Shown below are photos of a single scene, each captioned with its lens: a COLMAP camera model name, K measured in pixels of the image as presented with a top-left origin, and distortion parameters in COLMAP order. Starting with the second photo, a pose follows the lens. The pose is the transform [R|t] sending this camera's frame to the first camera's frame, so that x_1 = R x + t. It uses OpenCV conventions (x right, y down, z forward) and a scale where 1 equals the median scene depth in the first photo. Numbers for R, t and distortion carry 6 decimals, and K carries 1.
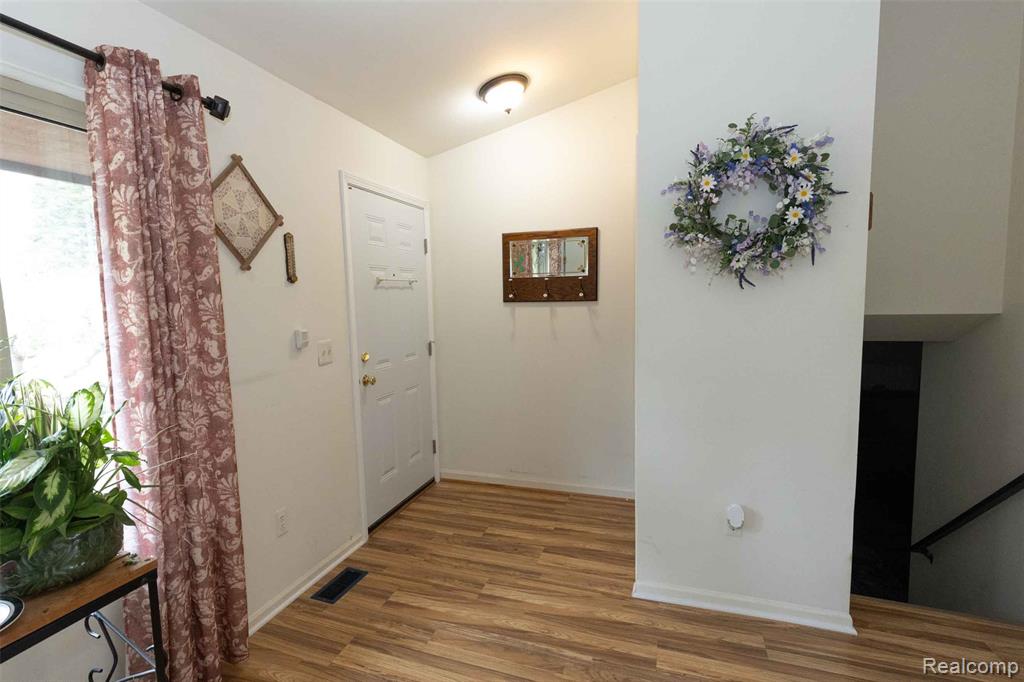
lens RADIAL K [[457.9, 0, 532.7], [0, 457.9, 344.4], [0, 0, 1]] dist [0.004807, -0.002224]
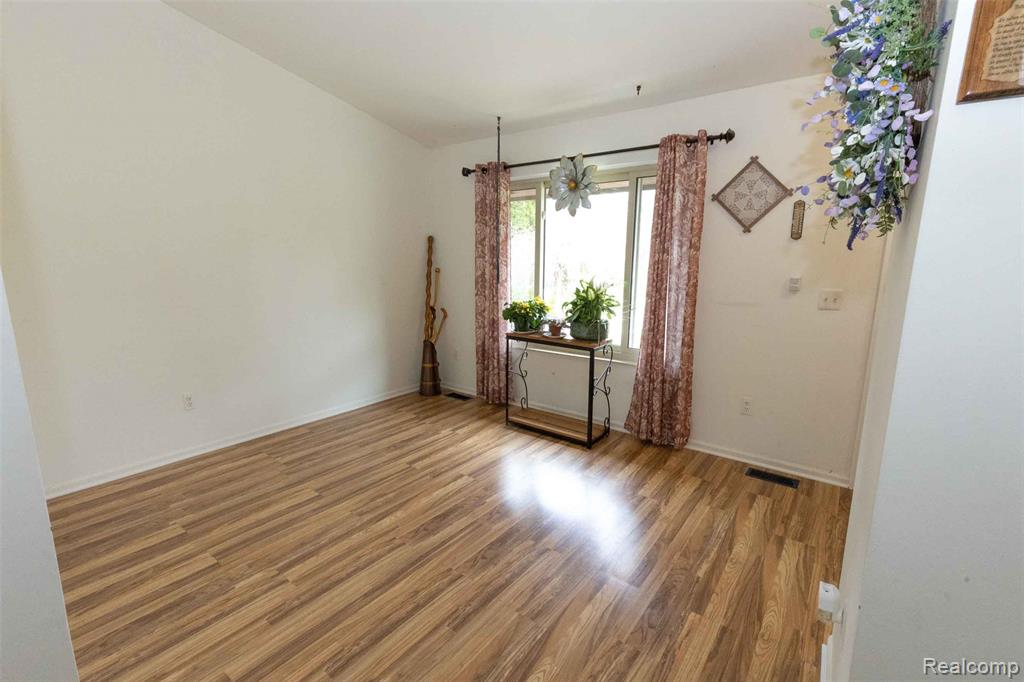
lens RADIAL K [[457.9, 0, 510.6], [0, 457.9, 337.5], [0, 0, 1]] dist [0.004807, -0.002224]
pose [[-0.268993, 0.193971, -0.943408, 1.052011], [-0.093305, 0.969655, 0.225971, -0.090683], [0.958612, 0.148810, -0.242732, 0.638444]]
